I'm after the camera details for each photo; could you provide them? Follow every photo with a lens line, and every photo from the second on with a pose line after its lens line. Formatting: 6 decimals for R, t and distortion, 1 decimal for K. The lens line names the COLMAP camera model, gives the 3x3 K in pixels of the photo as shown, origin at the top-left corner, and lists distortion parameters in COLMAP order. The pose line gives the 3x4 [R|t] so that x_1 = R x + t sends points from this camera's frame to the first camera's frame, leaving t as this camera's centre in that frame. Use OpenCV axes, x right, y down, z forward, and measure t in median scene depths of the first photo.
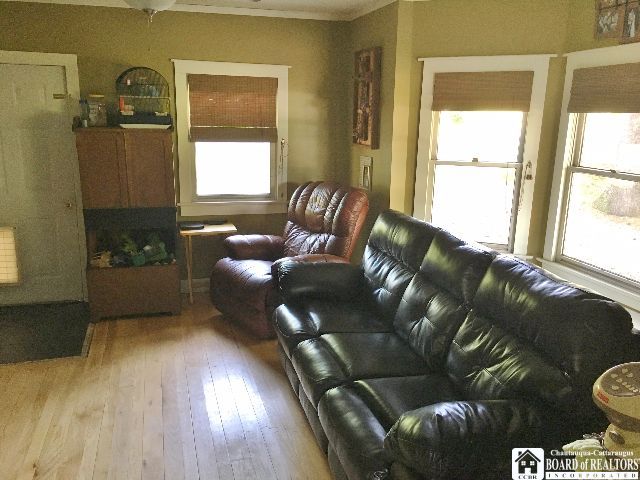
lens RADIAL K [[547.0, 0, 320.0], [0, 547.0, 240.0], [0, 0, 1]] dist [0.105572, -0.138684]
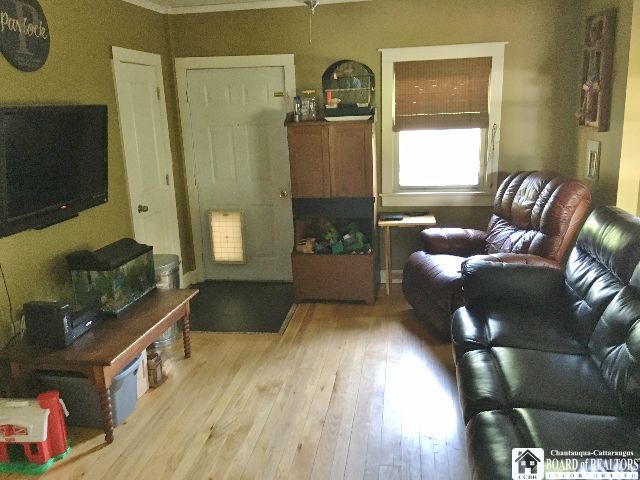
lens RADIAL K [[547.0, 0, 320.0], [0, 547.0, 240.0], [0, 0, 1]] dist [0.105572, -0.138684]
pose [[0.903768, 0.052080, -0.424842, 0.081580], [-0.043617, 0.998609, 0.029629, -0.008339], [0.425794, -0.008247, 0.904782, 0.055485]]
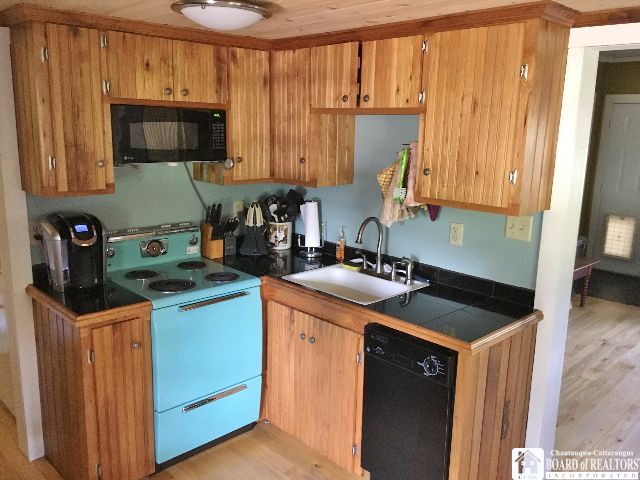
lens RADIAL K [[547.0, 0, 320.0], [0, 547.0, 240.0], [0, 0, 1]] dist [0.105572, -0.138684]
pose [[0.484510, 0.172631, -0.857583, 0.291833], [-0.211758, 0.974324, 0.076493, 0.094665], [0.848769, 0.144538, 0.508626, -0.400771]]
